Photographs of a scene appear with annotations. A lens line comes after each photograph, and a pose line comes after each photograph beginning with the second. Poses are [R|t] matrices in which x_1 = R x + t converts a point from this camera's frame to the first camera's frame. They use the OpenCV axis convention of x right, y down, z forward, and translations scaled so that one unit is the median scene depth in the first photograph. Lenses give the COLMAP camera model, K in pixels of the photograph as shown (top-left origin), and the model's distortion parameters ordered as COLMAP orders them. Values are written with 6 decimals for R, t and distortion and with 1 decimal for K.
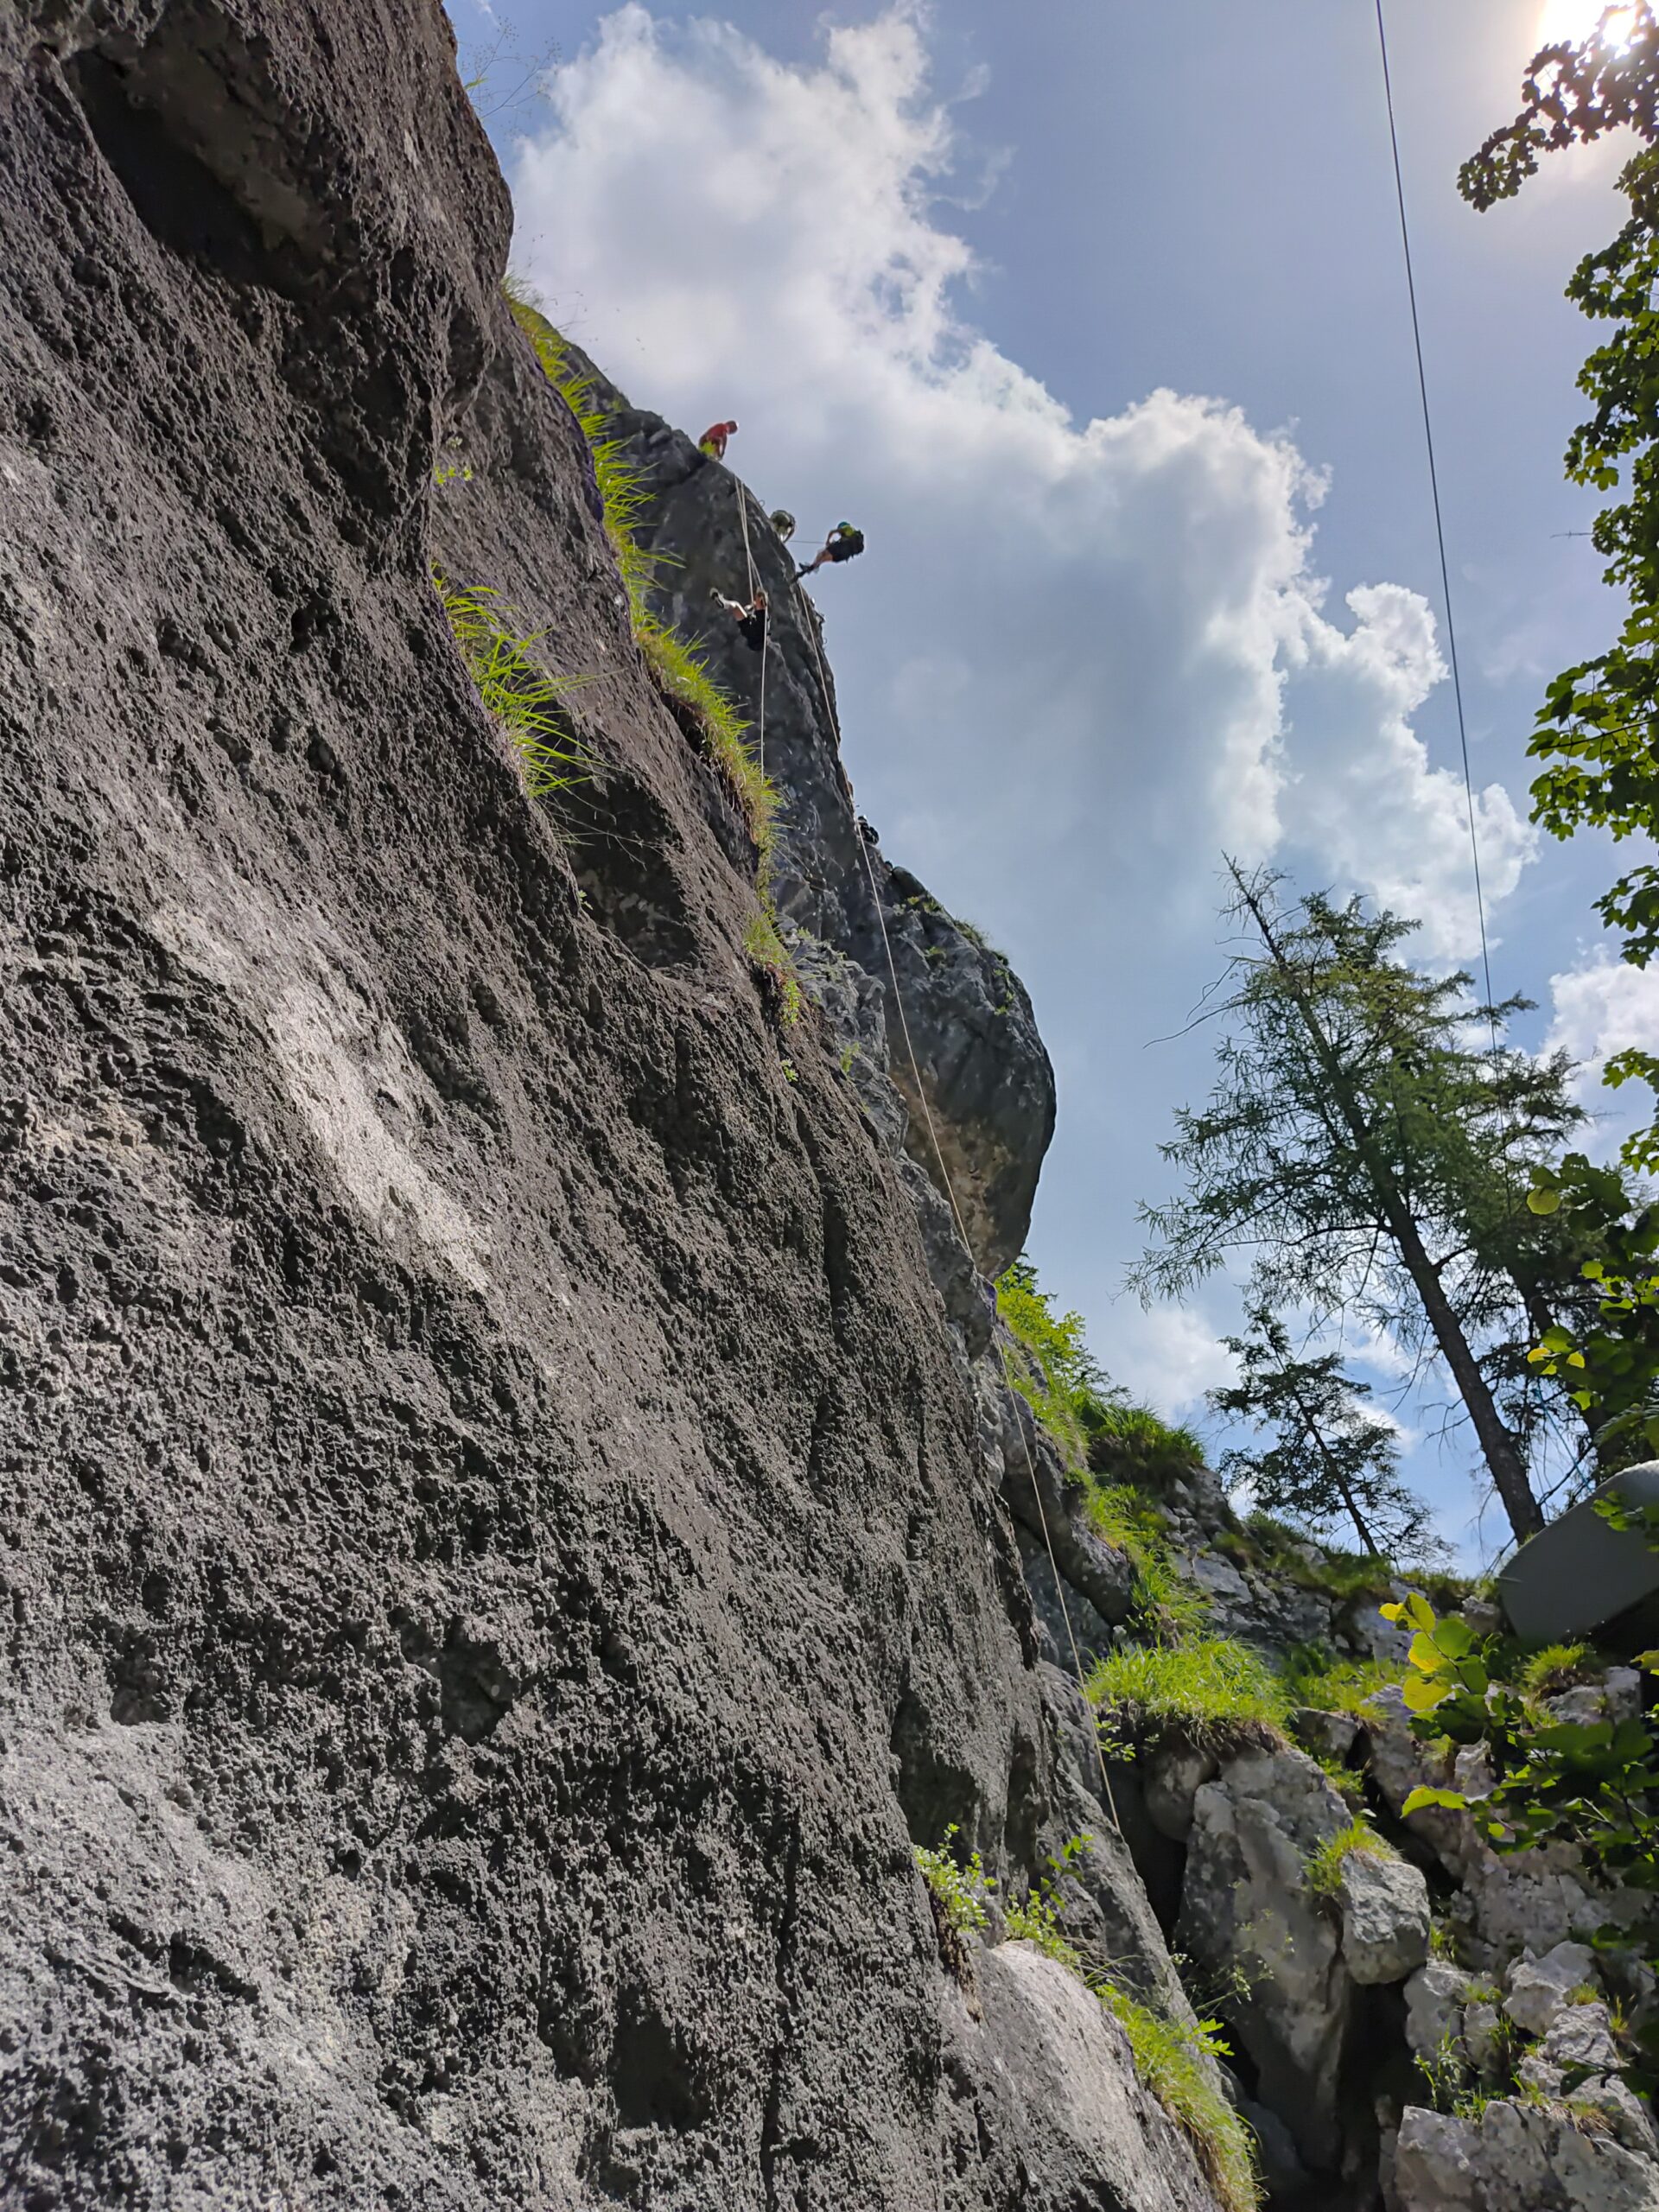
lens RADIAL K [[1532.1, 0, 796.0], [0, 1532.1, 1130.7], [0, 0, 1]] dist [0.058812, -0.080812]
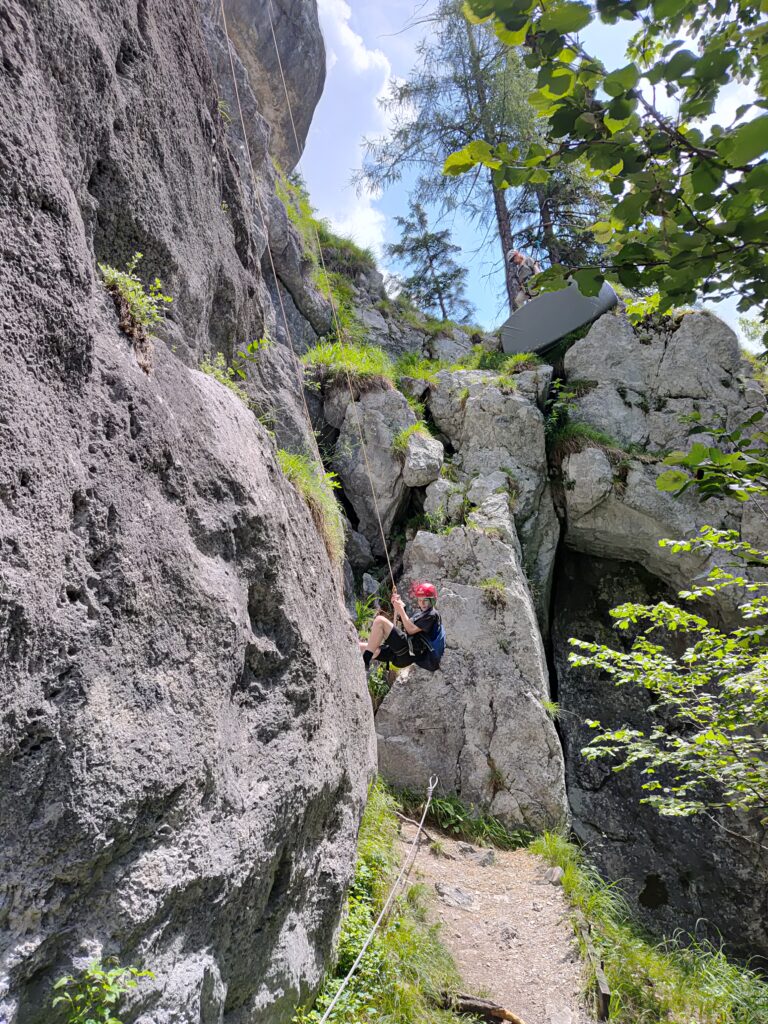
lens RADIAL K [[720.4, 0, 380.1], [0, 720.4, 512.9], [0, 0, 1]] dist [0.050564, -0.051955]
pose [[0.964724, 0.016455, 0.262749, 0.170437], [-0.138067, 0.881404, 0.451734, 0.392252], [-0.224155, -0.472076, 0.852584, 0.335595]]
